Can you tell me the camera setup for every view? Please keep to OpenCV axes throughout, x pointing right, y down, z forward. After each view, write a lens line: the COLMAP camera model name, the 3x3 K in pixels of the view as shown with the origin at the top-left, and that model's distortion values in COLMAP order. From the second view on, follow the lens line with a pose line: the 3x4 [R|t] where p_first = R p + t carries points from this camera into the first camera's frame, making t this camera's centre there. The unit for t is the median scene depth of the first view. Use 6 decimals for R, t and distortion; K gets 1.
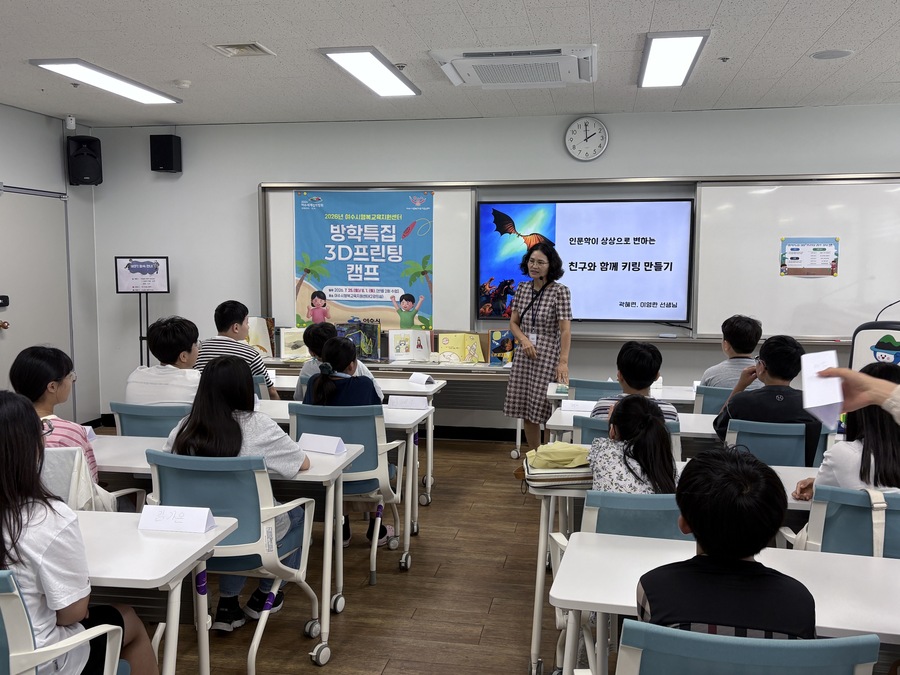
lens RADIAL K [[826.6, 0, 449.6], [0, 826.6, 342.3], [0, 0, 1]] dist [0.038166, 0.000000]
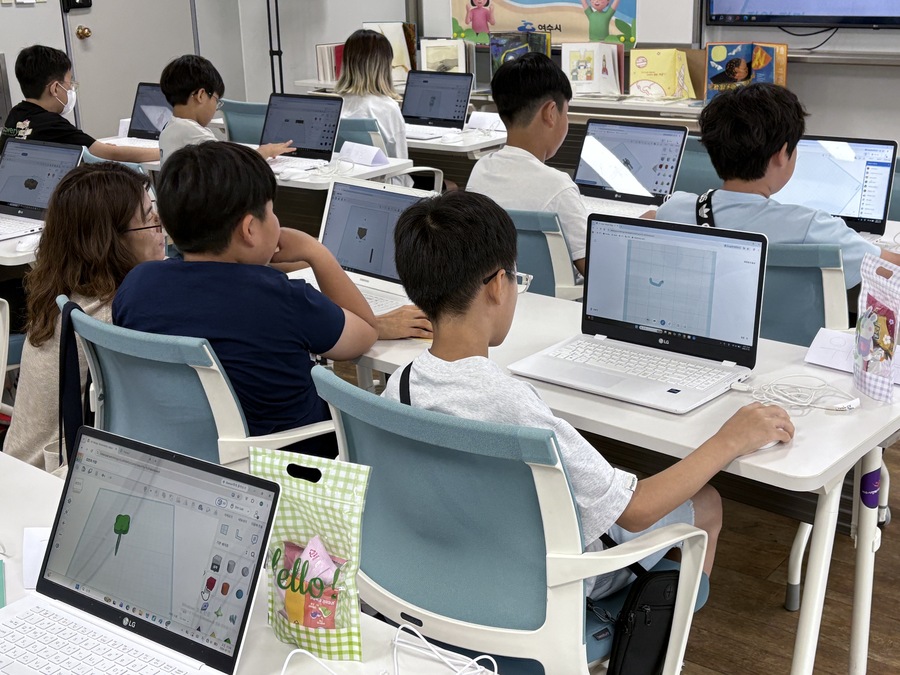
lens RADIAL K [[1219.0, 0, 448.9], [0, 1219.0, 338.0], [0, 0, 1]] dist [0.028285, 0.000000]
pose [[0.785679, 0.148606, -0.600521, 0.450494], [-0.017516, 0.975674, 0.218527, 0.002527], [0.618387, -0.161173, 0.769169, 0.198067]]
